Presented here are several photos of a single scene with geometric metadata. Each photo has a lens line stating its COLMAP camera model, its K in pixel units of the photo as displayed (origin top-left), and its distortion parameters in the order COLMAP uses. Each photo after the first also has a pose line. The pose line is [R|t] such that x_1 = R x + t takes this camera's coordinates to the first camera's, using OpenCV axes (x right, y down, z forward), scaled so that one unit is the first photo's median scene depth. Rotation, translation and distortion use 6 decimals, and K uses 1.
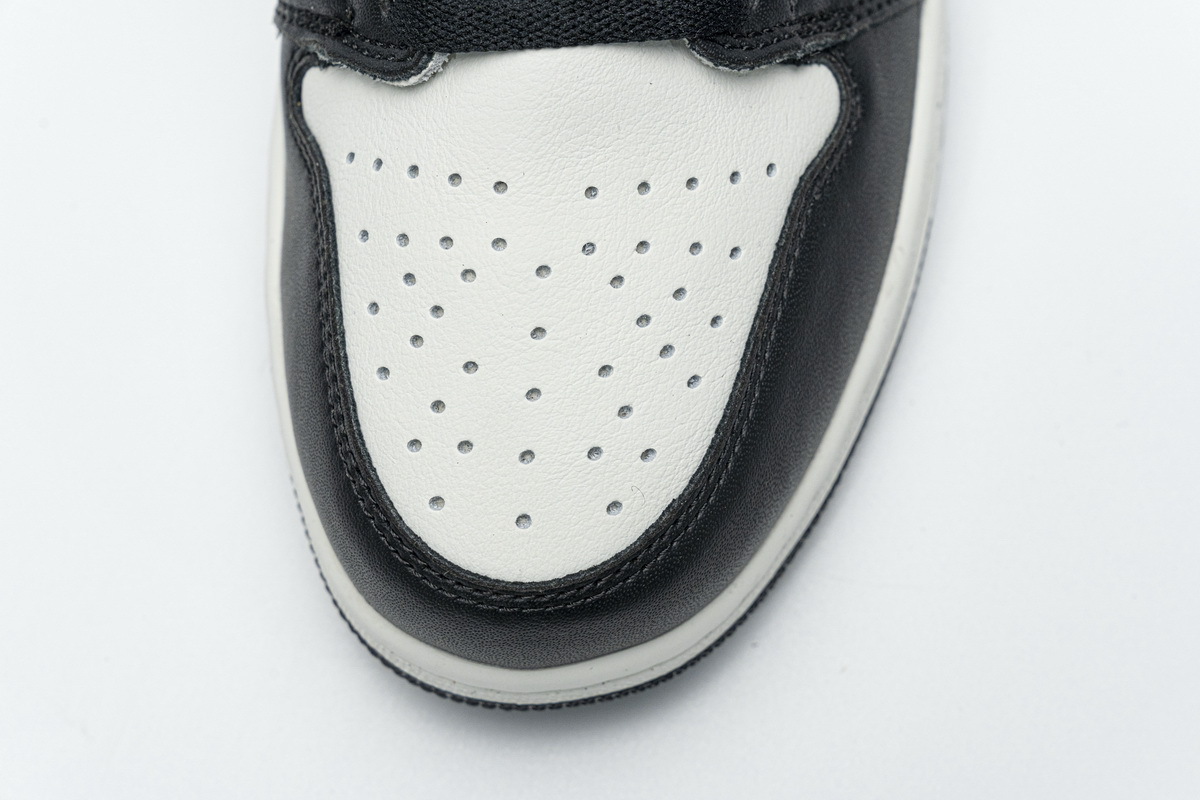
lens RADIAL K [[2219.7, 0, 599.6], [0, 2219.7, 399.2], [0, 0, 1]] dist [-0.034100, 0.000000]
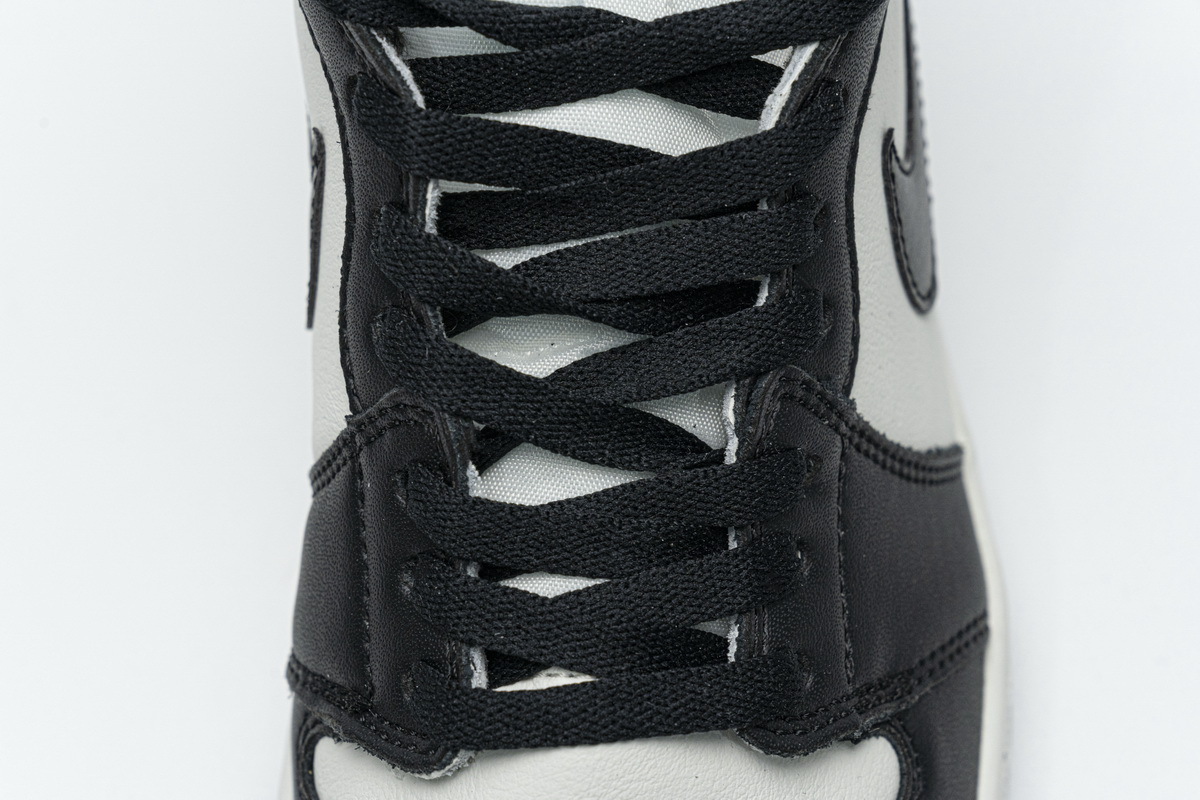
lens RADIAL K [[2219.7, 0, 602.7], [0, 2219.7, 405.8], [0, 0, 1]] dist [-0.034100, 0.000000]
pose [[0.999939, 0.009502, -0.005554, -0.011746], [-0.010259, 0.987433, -0.157707, -0.148800], [0.003986, 0.157754, 0.987470, 0.075308]]
